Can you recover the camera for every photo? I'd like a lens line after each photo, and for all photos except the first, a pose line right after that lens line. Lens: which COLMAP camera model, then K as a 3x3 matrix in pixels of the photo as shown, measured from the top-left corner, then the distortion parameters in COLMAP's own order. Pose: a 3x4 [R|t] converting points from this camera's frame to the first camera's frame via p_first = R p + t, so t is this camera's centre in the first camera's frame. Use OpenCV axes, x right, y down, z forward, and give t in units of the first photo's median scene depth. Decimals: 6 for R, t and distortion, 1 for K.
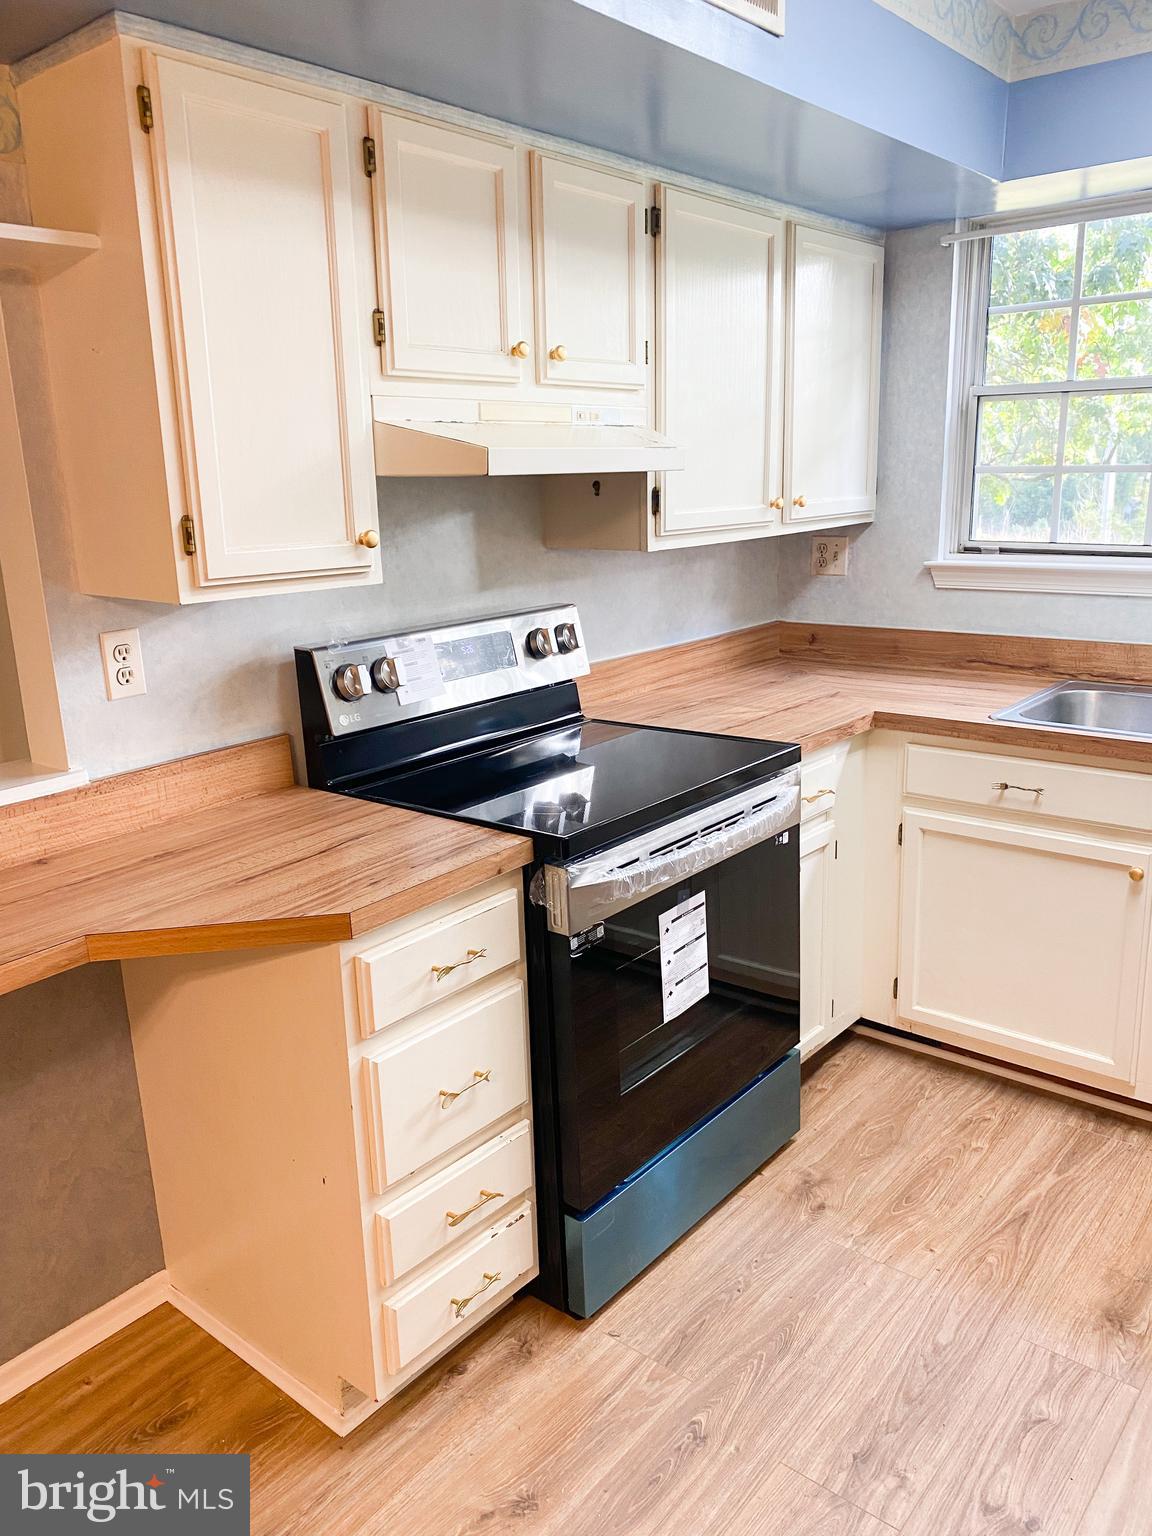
lens RADIAL K [[1166.4, 0, 576.0], [0, 1166.4, 768.0], [0, 0, 1]] dist [0.005559, -0.007669]
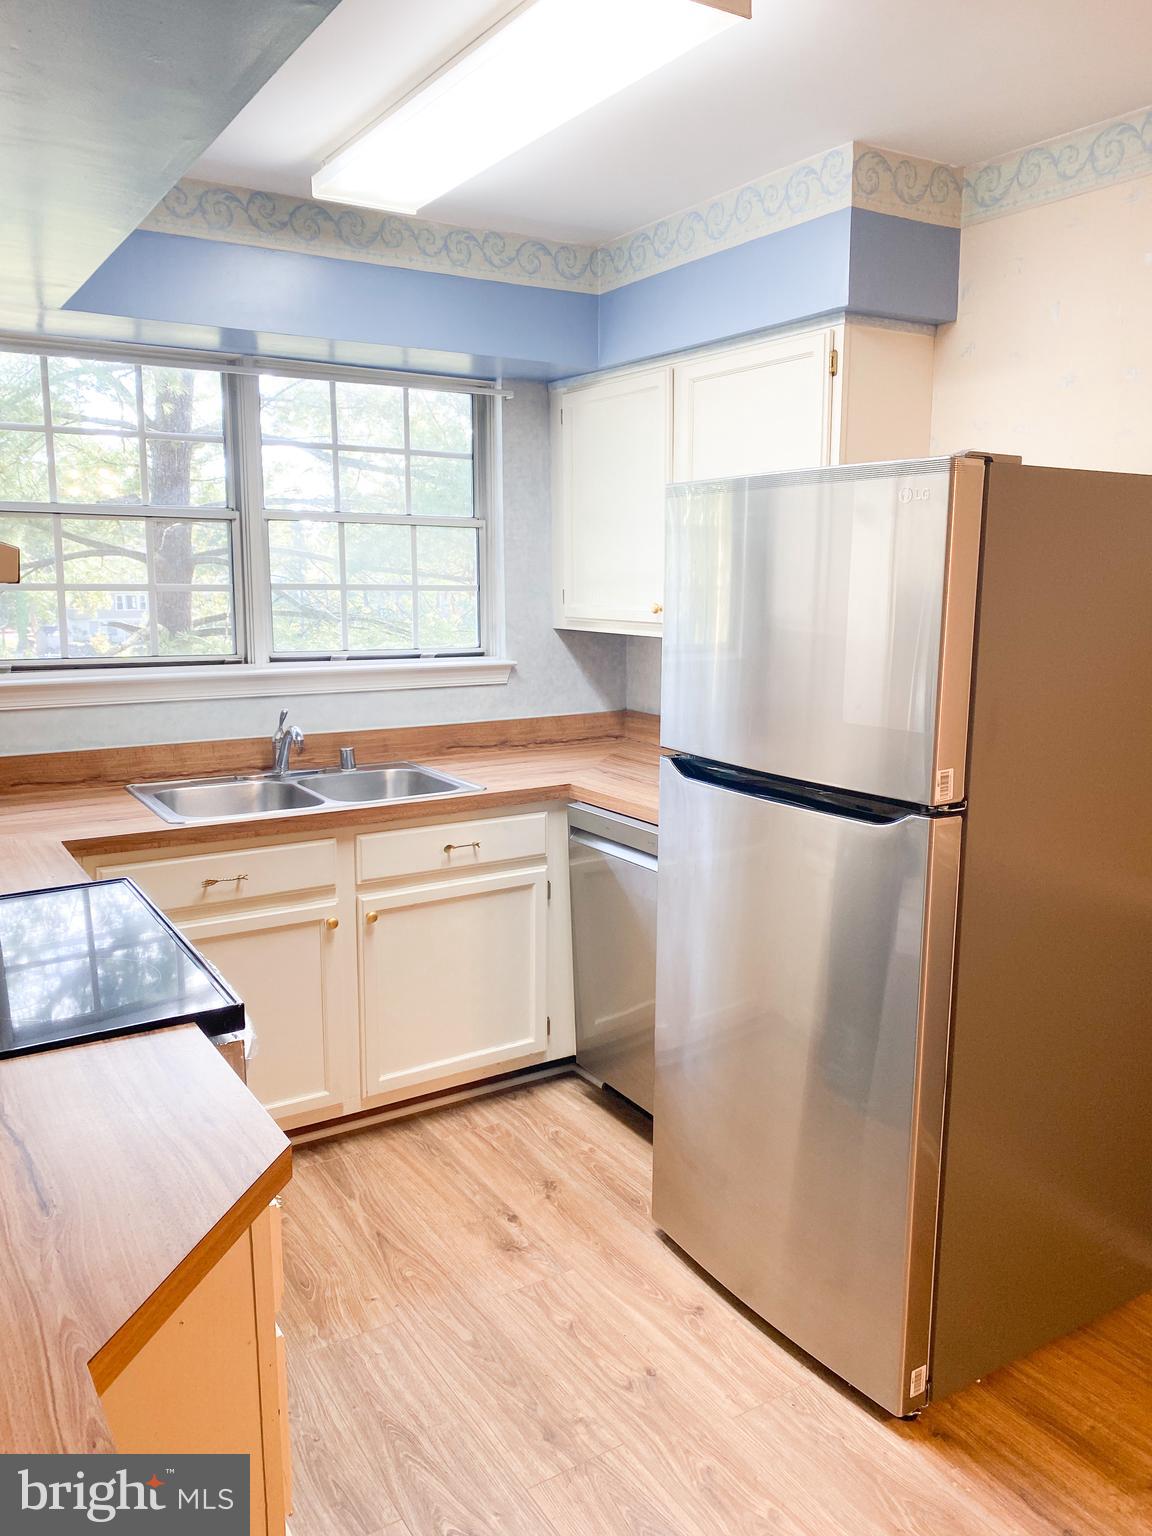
lens RADIAL K [[1177.4, 0, 579.7], [0, 1177.4, 756.7], [0, 0, 1]] dist [0.003123, -0.004546]
pose [[0.314180, -0.122130, 0.941475, -0.597730], [0.224542, 0.973113, 0.051302, -0.086227], [-0.922427, 0.195282, 0.333156, 0.366513]]
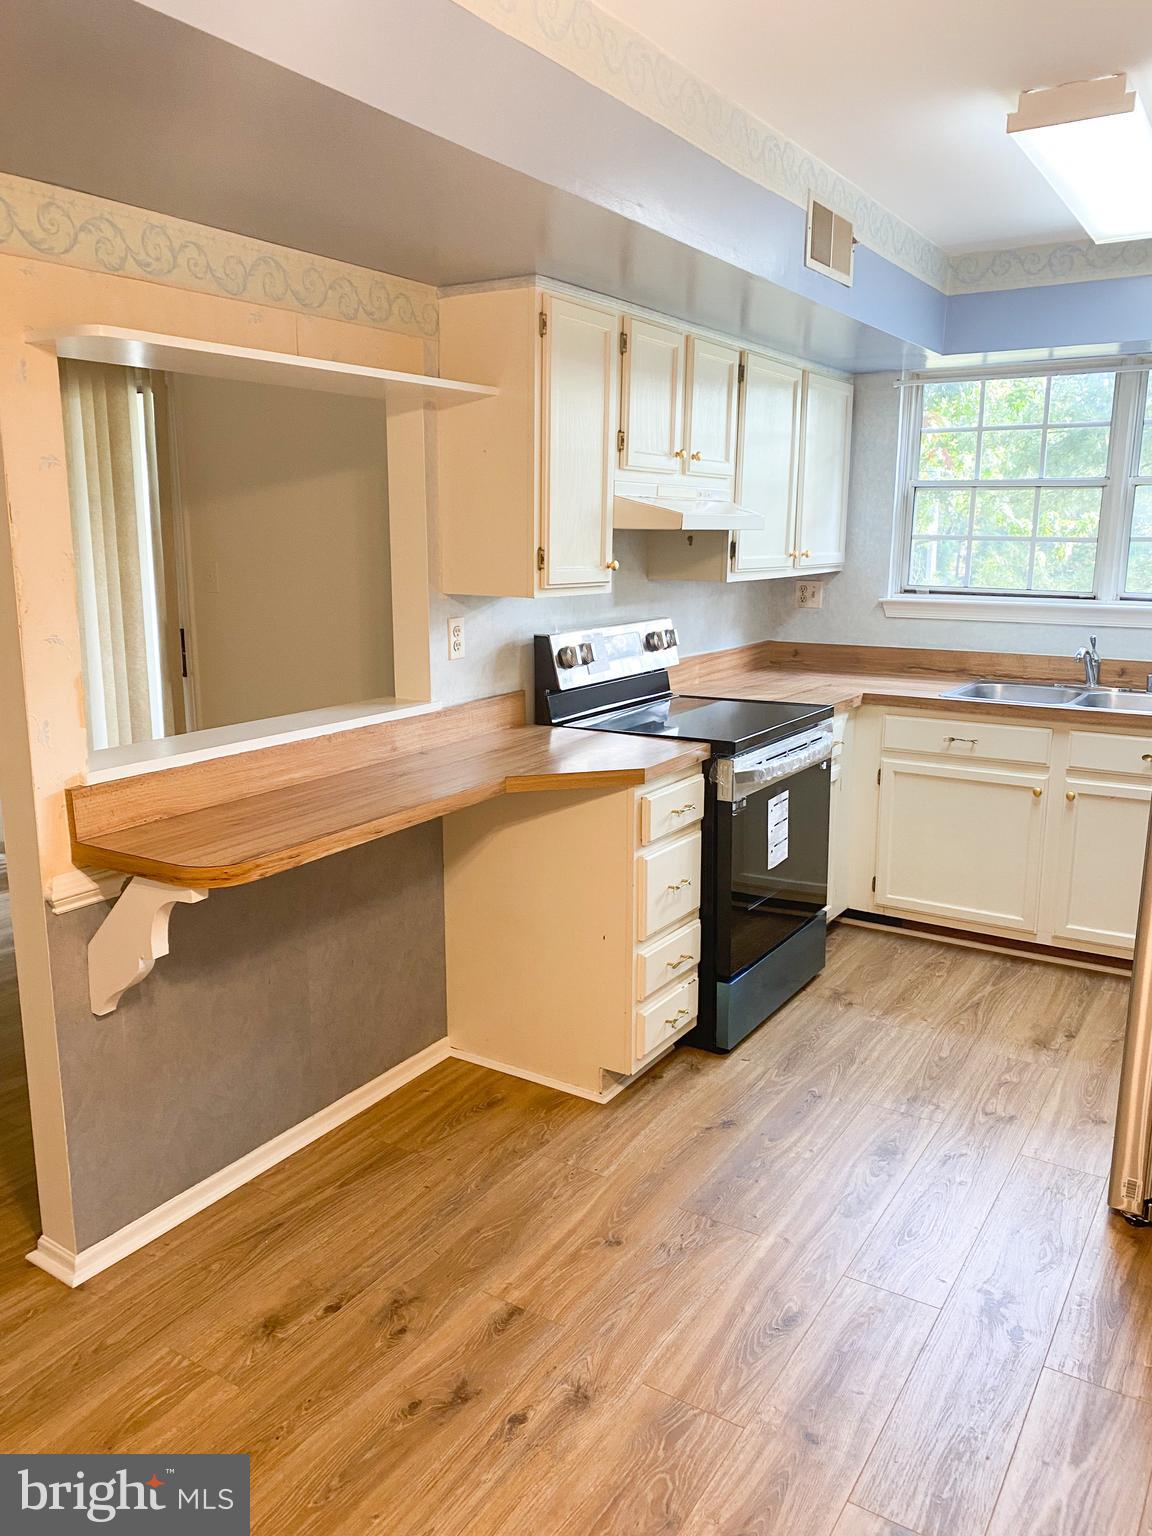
lens RADIAL K [[1152.8, 0, 547.9], [0, 1152.8, 763.9], [0, 0, 1]] dist [0.046478, -0.145572]
pose [[0.993822, 0.007188, 0.110755, -0.382943], [-0.001300, 0.998586, -0.053144, 0.150065], [-0.110980, 0.052672, 0.992426, -0.523799]]
